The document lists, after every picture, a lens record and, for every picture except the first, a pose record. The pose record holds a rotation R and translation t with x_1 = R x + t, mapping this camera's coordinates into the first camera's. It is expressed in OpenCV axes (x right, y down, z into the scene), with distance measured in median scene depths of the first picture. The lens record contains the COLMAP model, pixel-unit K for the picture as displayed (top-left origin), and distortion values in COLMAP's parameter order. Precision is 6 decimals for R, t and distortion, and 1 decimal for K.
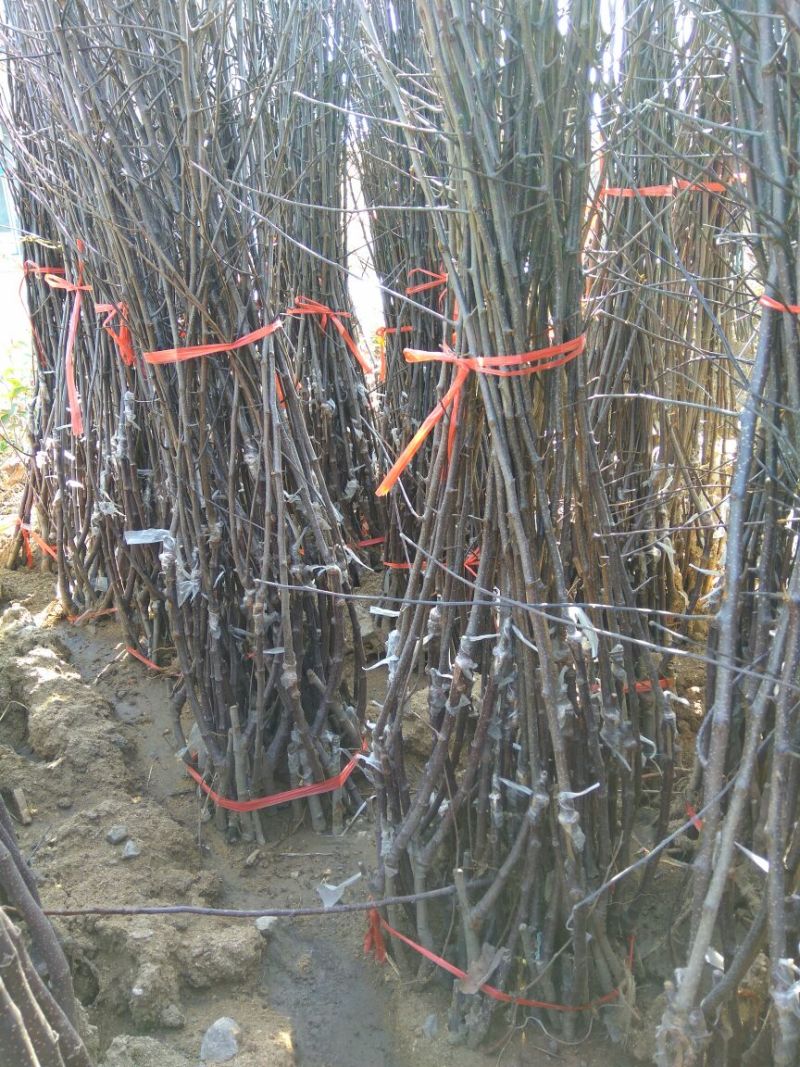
lens RADIAL K [[816.5, 0, 400.0], [0, 816.5, 533.5], [0, 0, 1]] dist [0.106150, -0.162733]
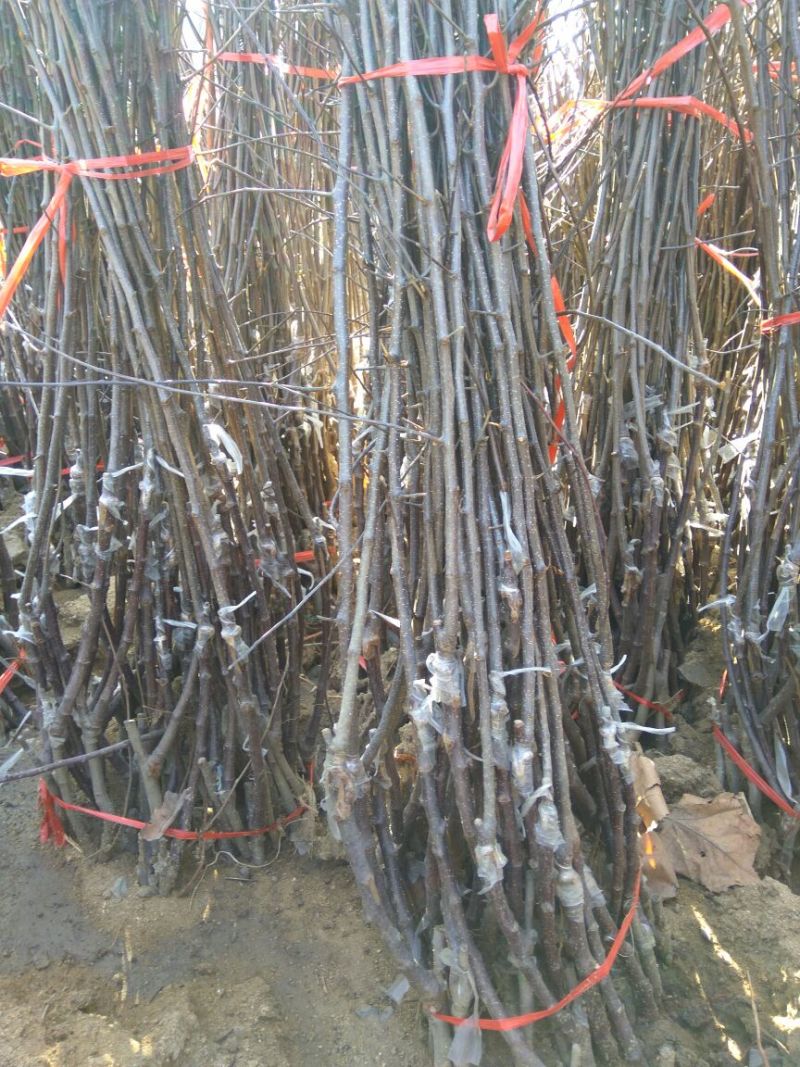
lens RADIAL K [[816.5, 0, 400.0], [0, 816.5, 533.5], [0, 0, 1]] dist [0.106150, -0.162733]
pose [[0.922132, -0.111705, 0.370397, 0.028237], [0.093542, 0.993378, 0.066706, 0.155930], [-0.375396, -0.026864, 0.926475, -0.031037]]
